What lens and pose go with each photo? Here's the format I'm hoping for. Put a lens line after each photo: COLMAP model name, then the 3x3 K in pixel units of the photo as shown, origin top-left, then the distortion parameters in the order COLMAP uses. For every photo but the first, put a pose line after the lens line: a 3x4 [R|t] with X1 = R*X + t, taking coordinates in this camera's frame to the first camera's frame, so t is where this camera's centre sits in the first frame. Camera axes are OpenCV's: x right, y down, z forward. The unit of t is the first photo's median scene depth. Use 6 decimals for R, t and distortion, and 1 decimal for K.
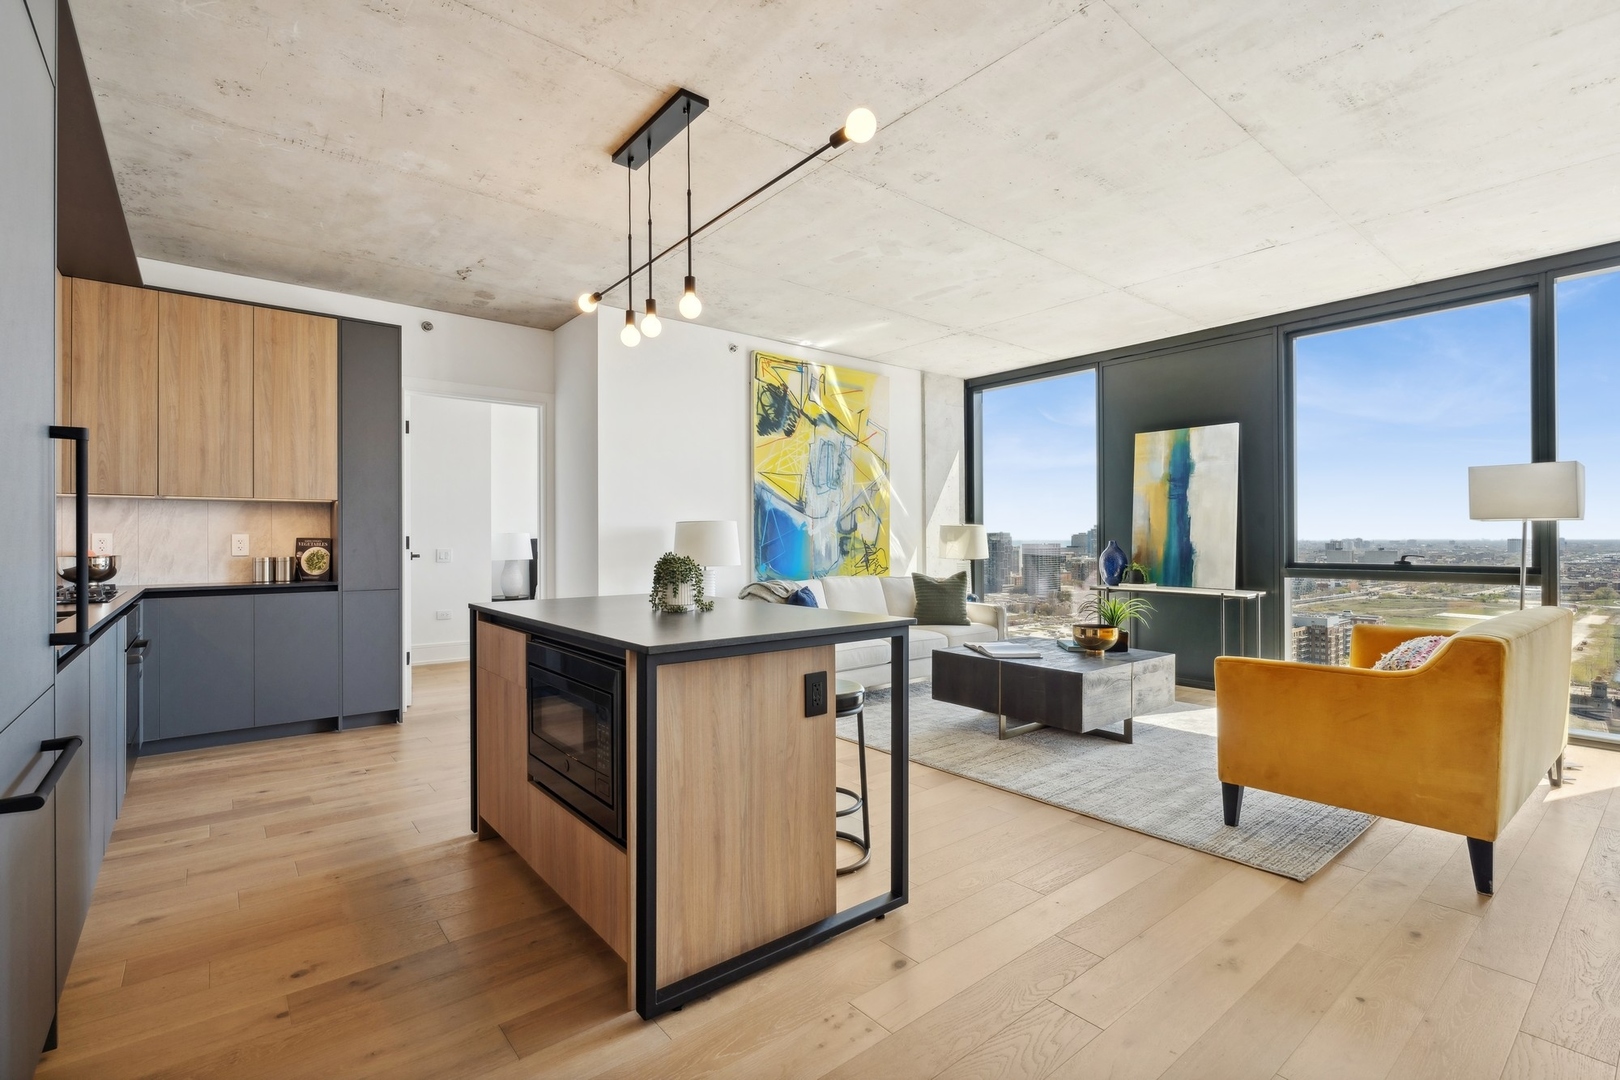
lens RADIAL K [[736.6, 0, 808.3], [0, 736.6, 535.8], [0, 0, 1]] dist [-0.000830, 0.000563]
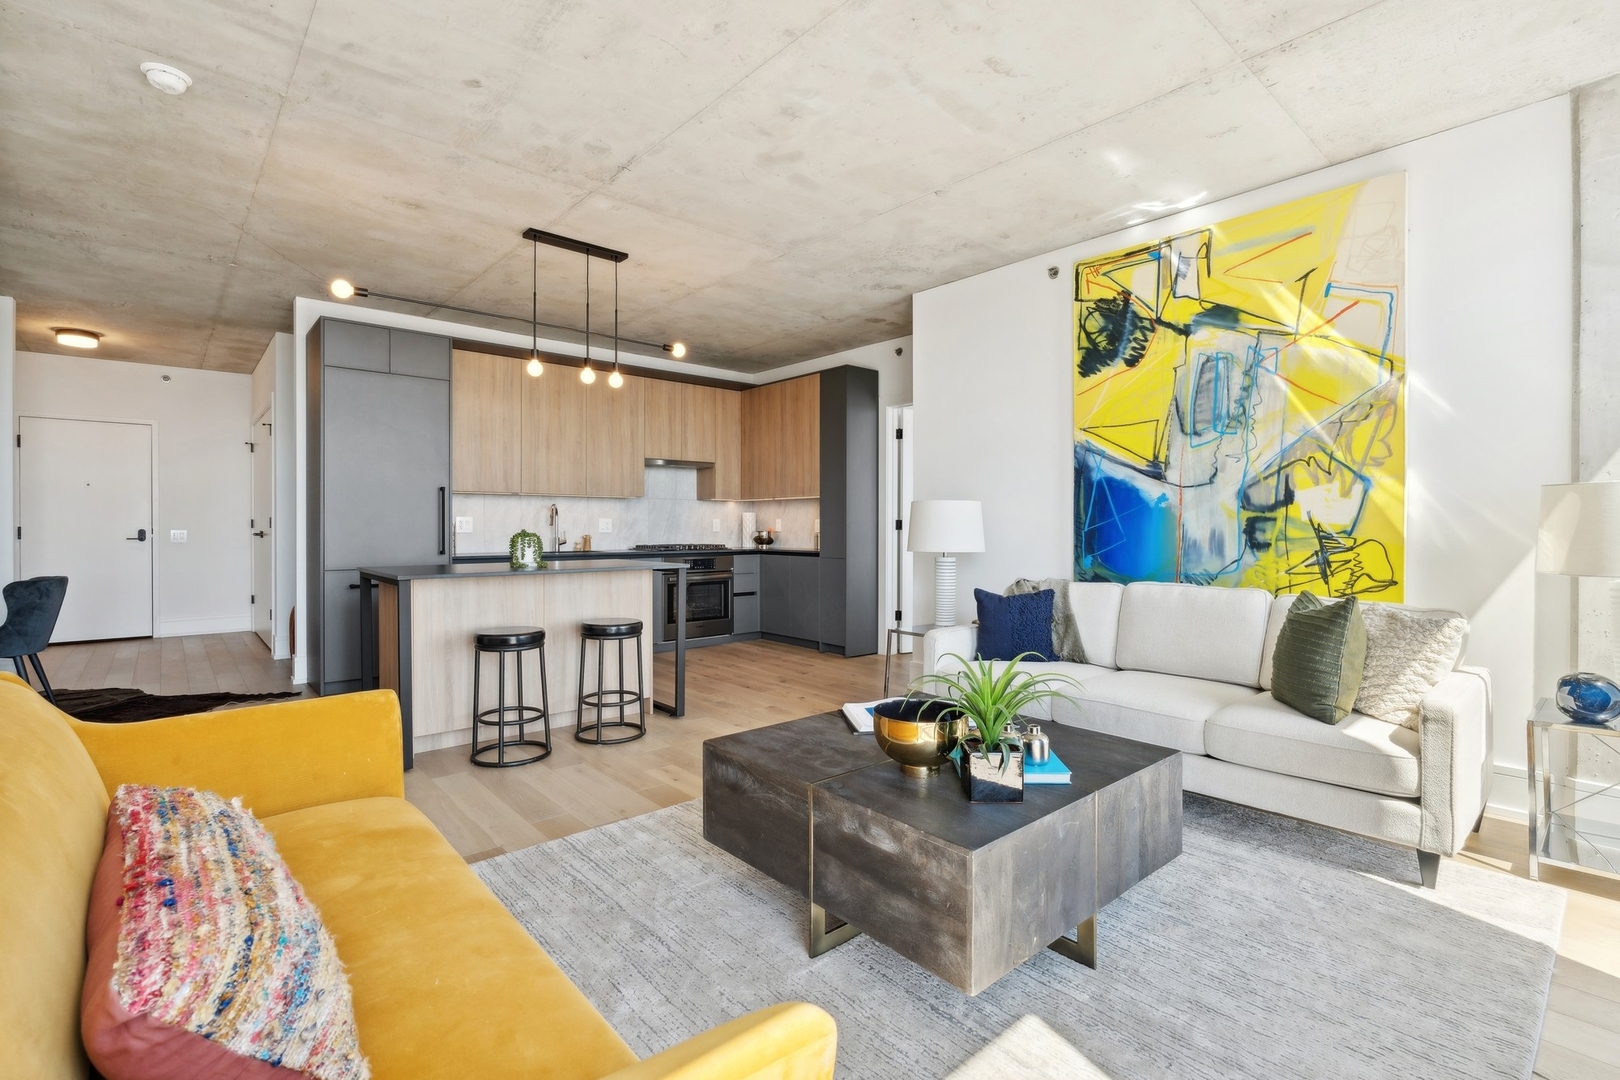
lens RADIAL K [[742.8, 0, 807.3], [0, 742.8, 531.2], [0, 0, 1]] dist [-0.003696, 0.000900]
pose [[0.034665, 0.010435, -0.999344, 0.661124], [0.004537, 0.999934, 0.010599, 0.005158], [0.999389, -0.004902, 0.034616, 0.714694]]
